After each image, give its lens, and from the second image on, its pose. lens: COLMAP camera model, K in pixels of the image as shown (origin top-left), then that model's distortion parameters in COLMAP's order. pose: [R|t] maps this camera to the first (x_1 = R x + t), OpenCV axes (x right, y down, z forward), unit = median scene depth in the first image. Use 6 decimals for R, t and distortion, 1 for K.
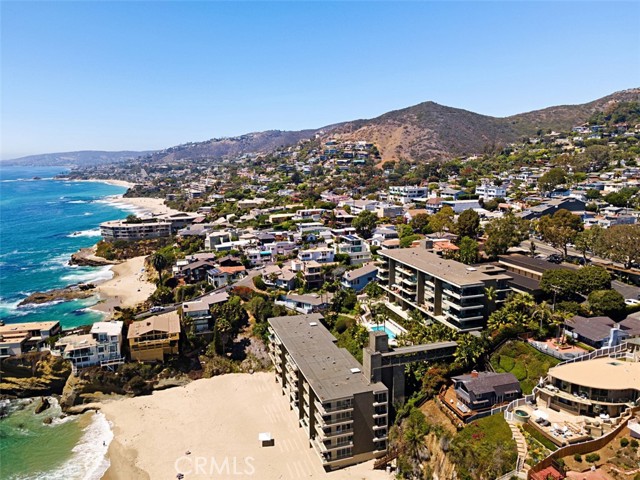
lens RADIAL K [[461.2, 0, 320.0], [0, 461.2, 240.0], [0, 0, 1]] dist [0.038225, 0.002711]
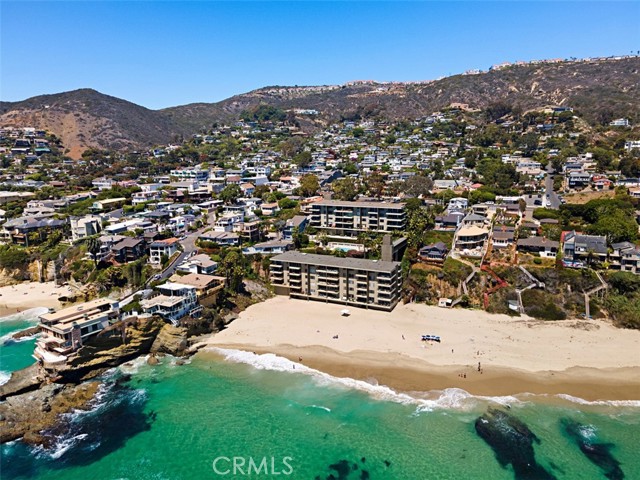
lens RADIAL K [[461.2, 0, 320.0], [0, 461.2, 240.0], [0, 0, 1]] dist [0.038225, 0.002711]
pose [[0.702062, -0.144500, 0.697301, -0.995143], [0.133340, 0.988552, 0.070604, 0.043826], [-0.699520, 0.043409, 0.713293, -0.069623]]
